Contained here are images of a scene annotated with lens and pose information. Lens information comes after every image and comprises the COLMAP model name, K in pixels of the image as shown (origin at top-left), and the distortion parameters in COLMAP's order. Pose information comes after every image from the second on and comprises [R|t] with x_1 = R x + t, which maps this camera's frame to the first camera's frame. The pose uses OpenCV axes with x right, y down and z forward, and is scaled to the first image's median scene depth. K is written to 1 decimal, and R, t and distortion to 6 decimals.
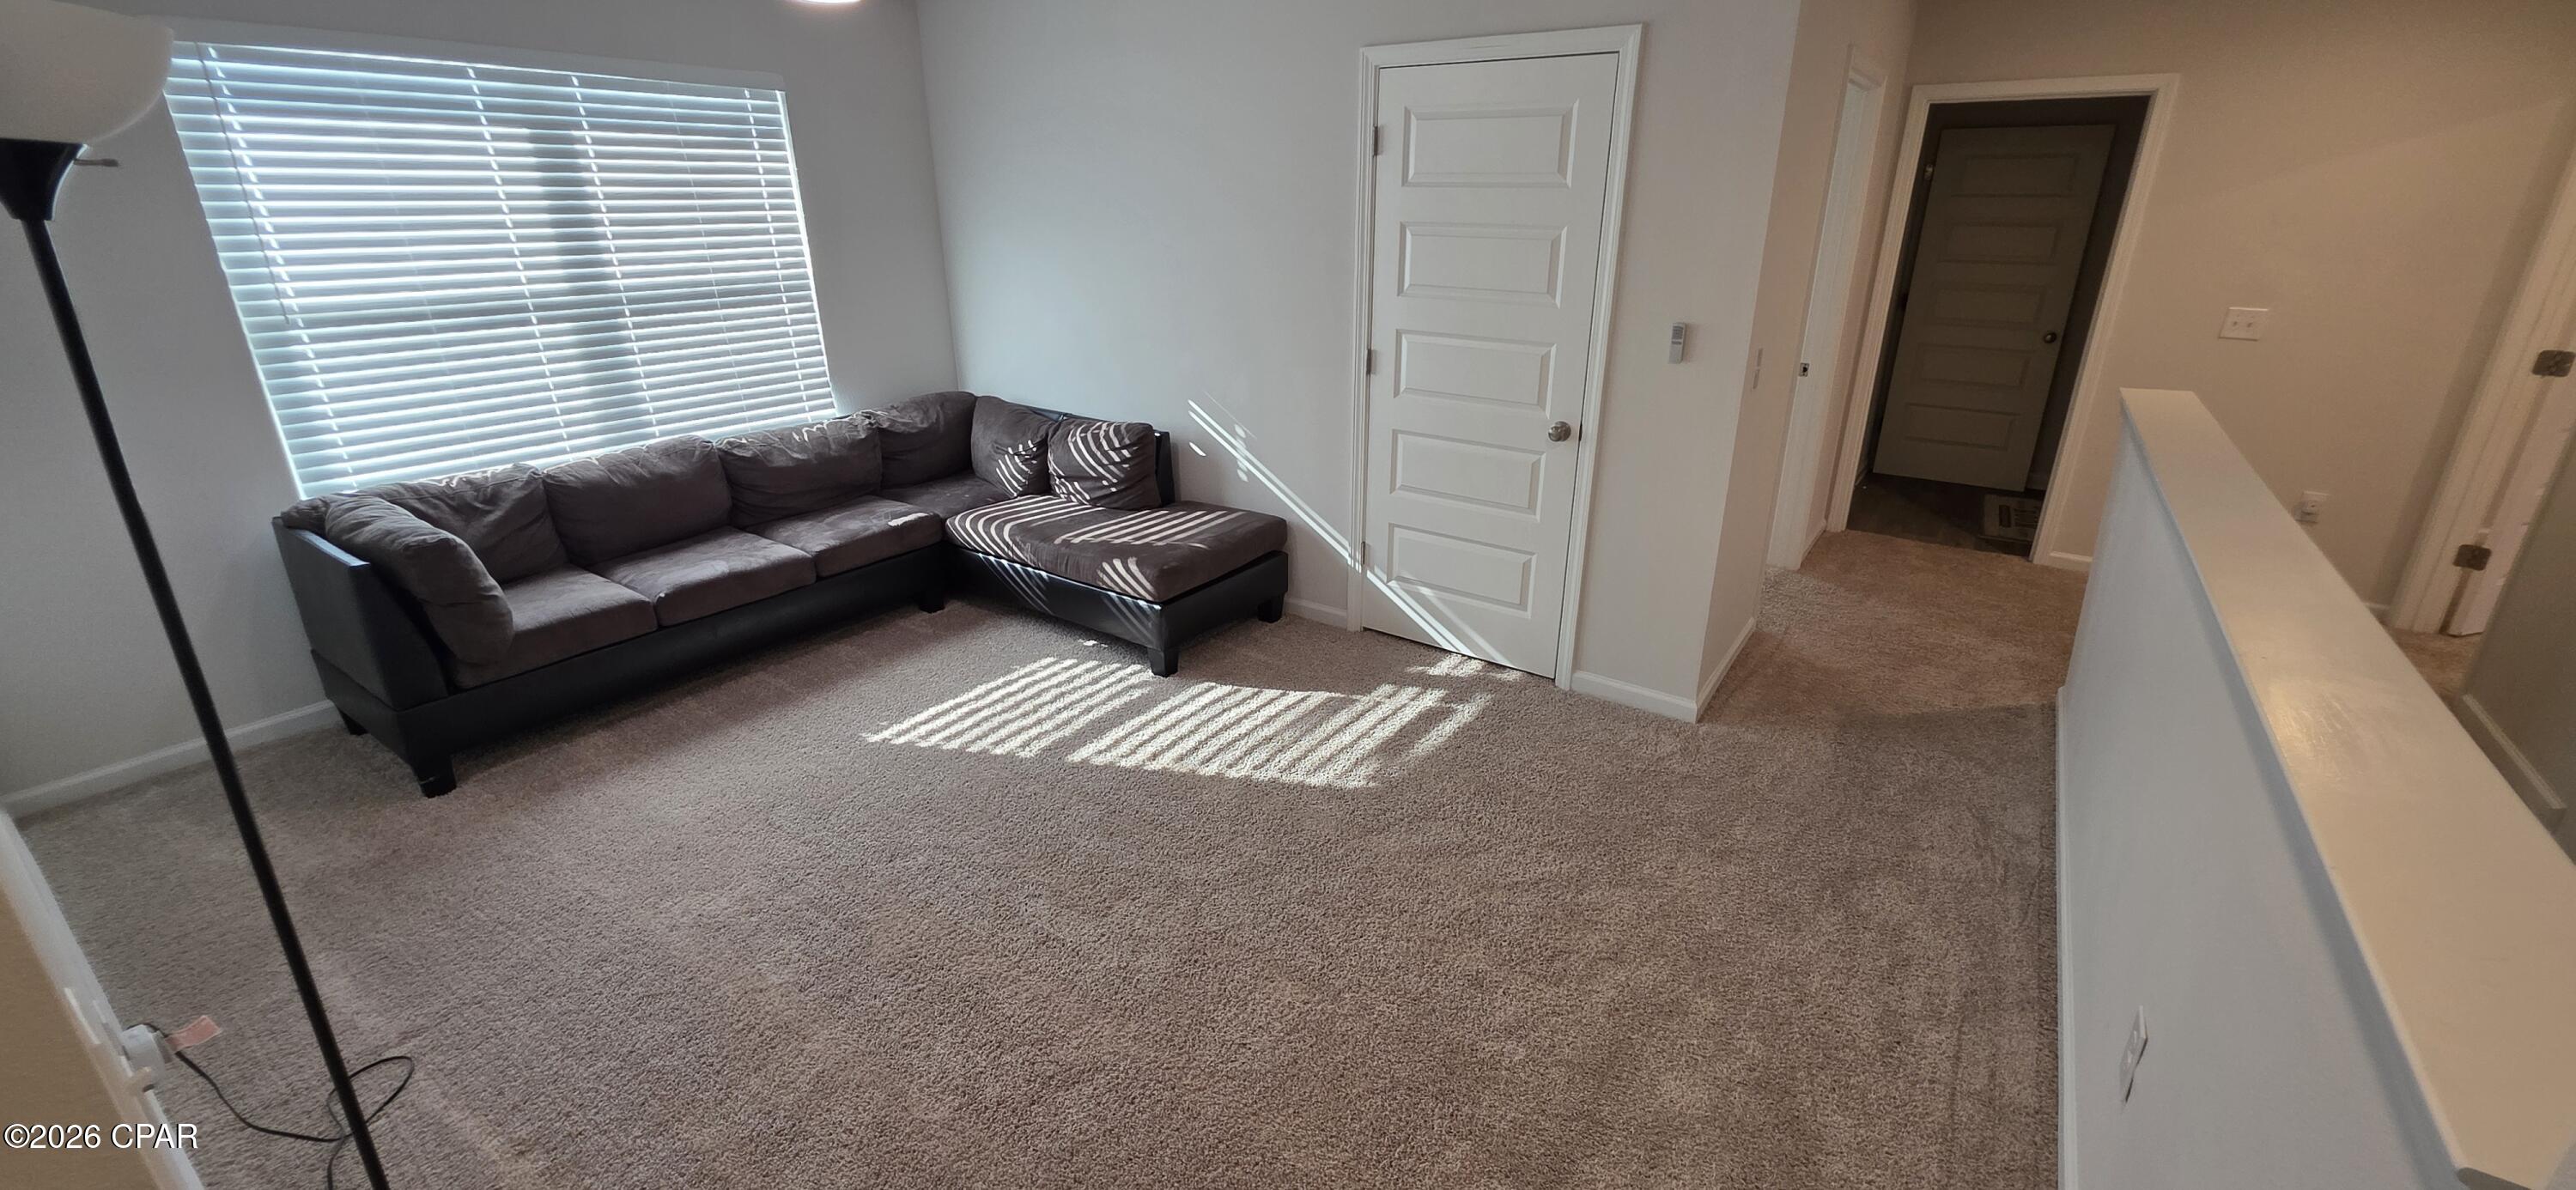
lens RADIAL K [[1028.1, 0, 1301.3], [0, 1028.1, 573.6], [0, 0, 1]] dist [0.000601, -0.000042]
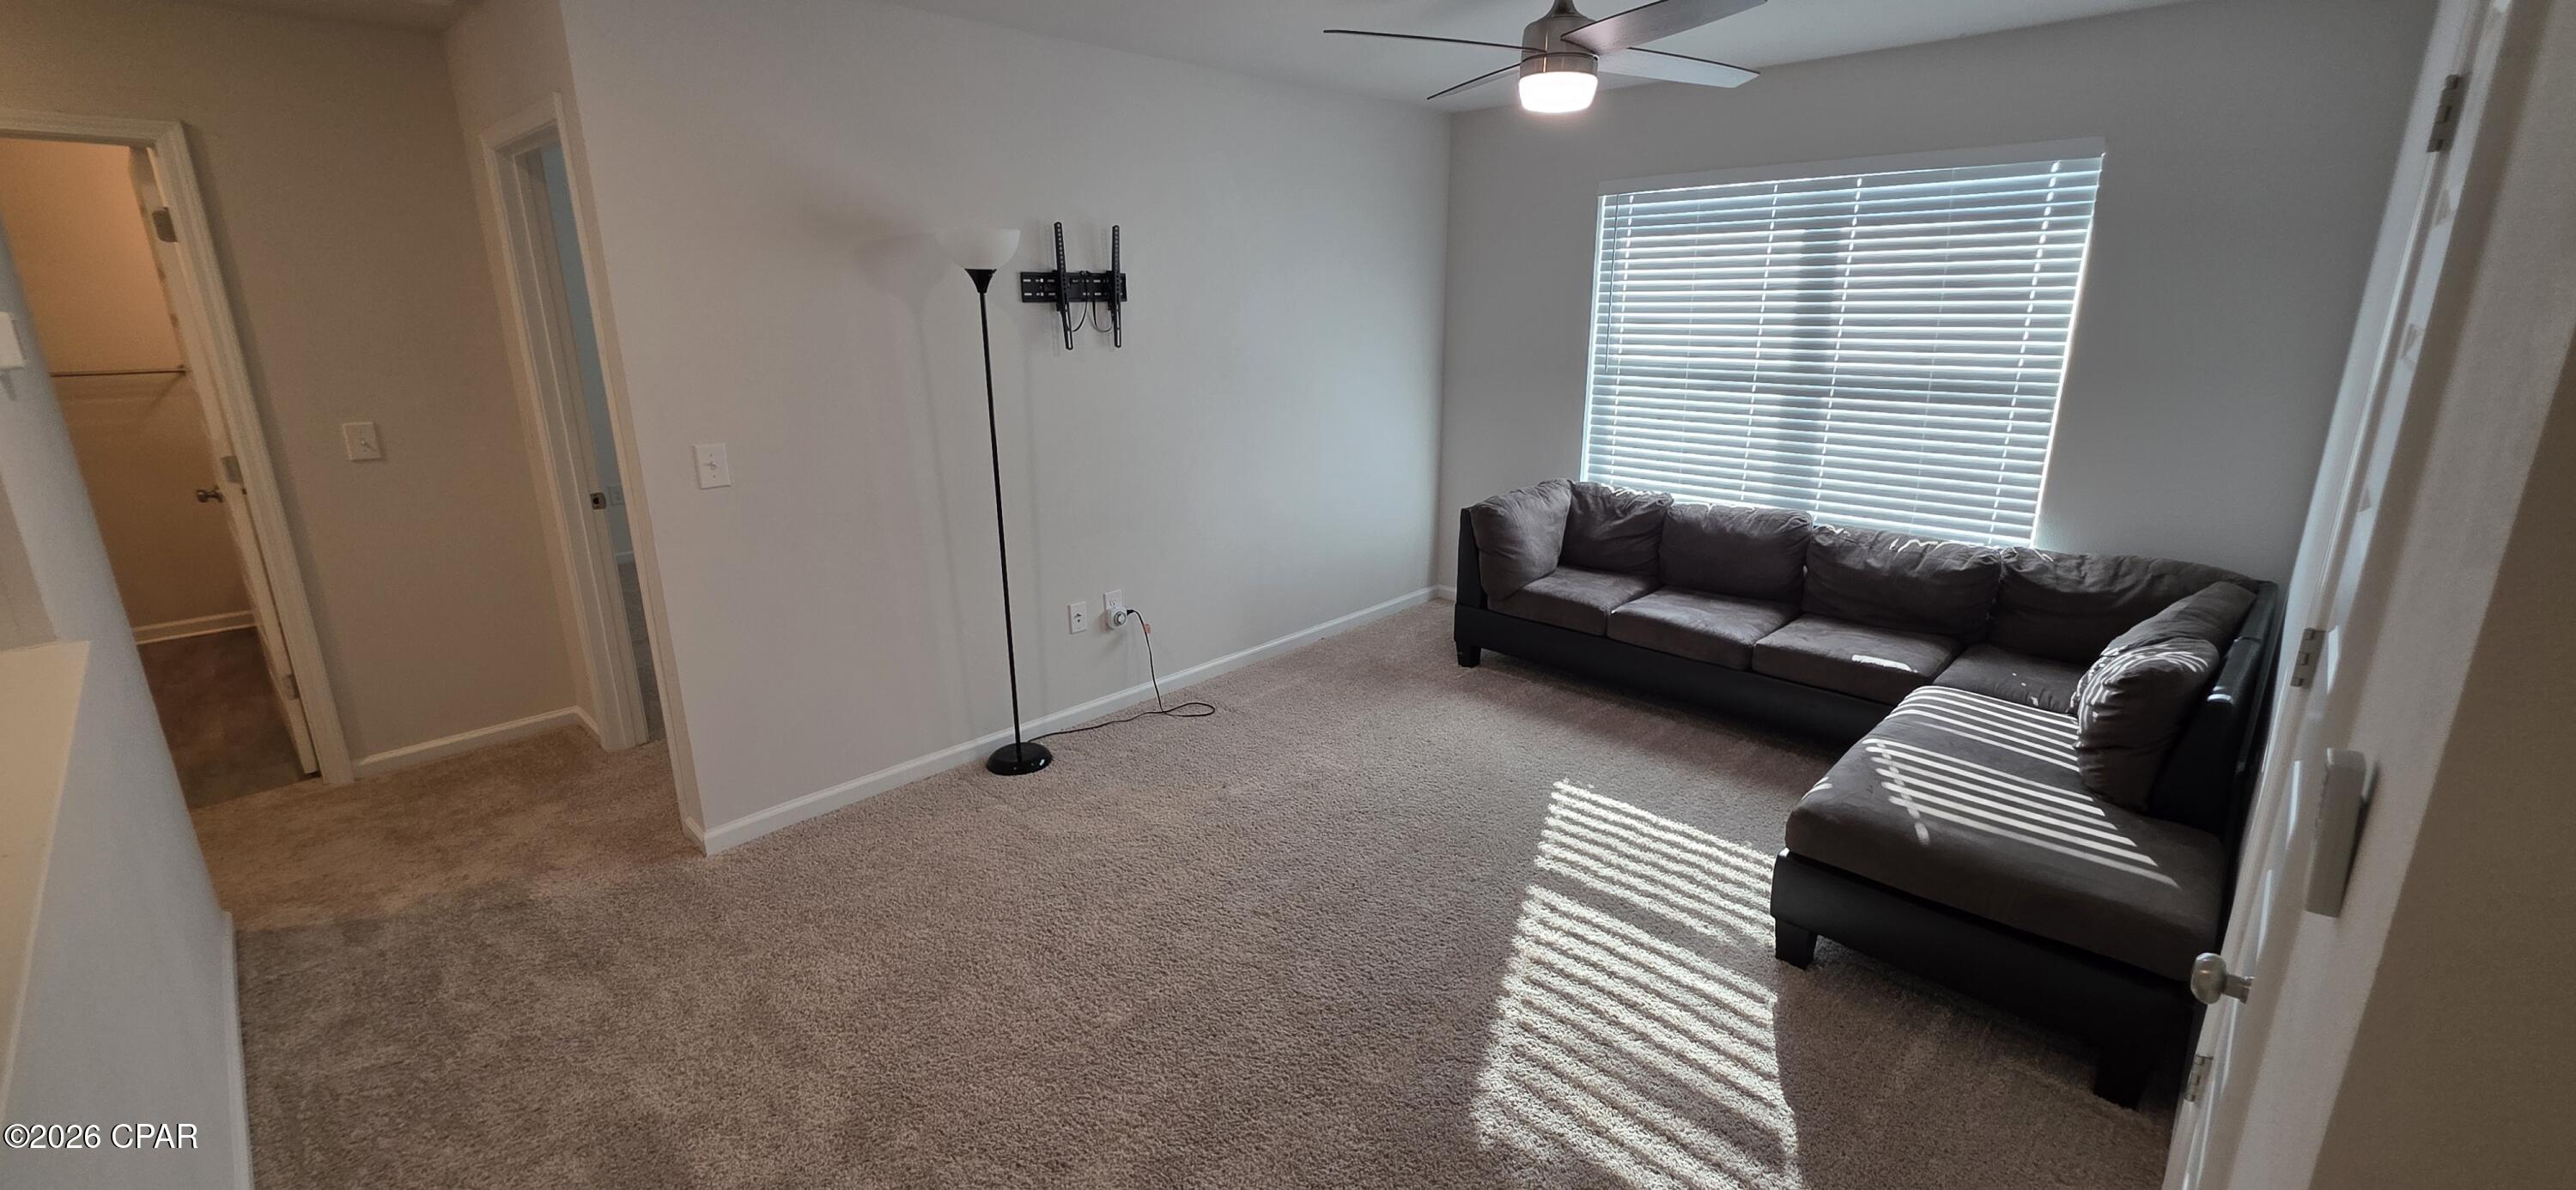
lens RADIAL K [[1028.1, 0, 1301.3], [0, 1028.1, 573.6], [0, 0, 1]] dist [0.000601, -0.000042]
pose [[-0.163163, 0.252902, -0.953634, 0.546099], [-0.334370, 0.895208, 0.294617, -0.241101], [0.928210, 0.366938, -0.061502, 0.697145]]
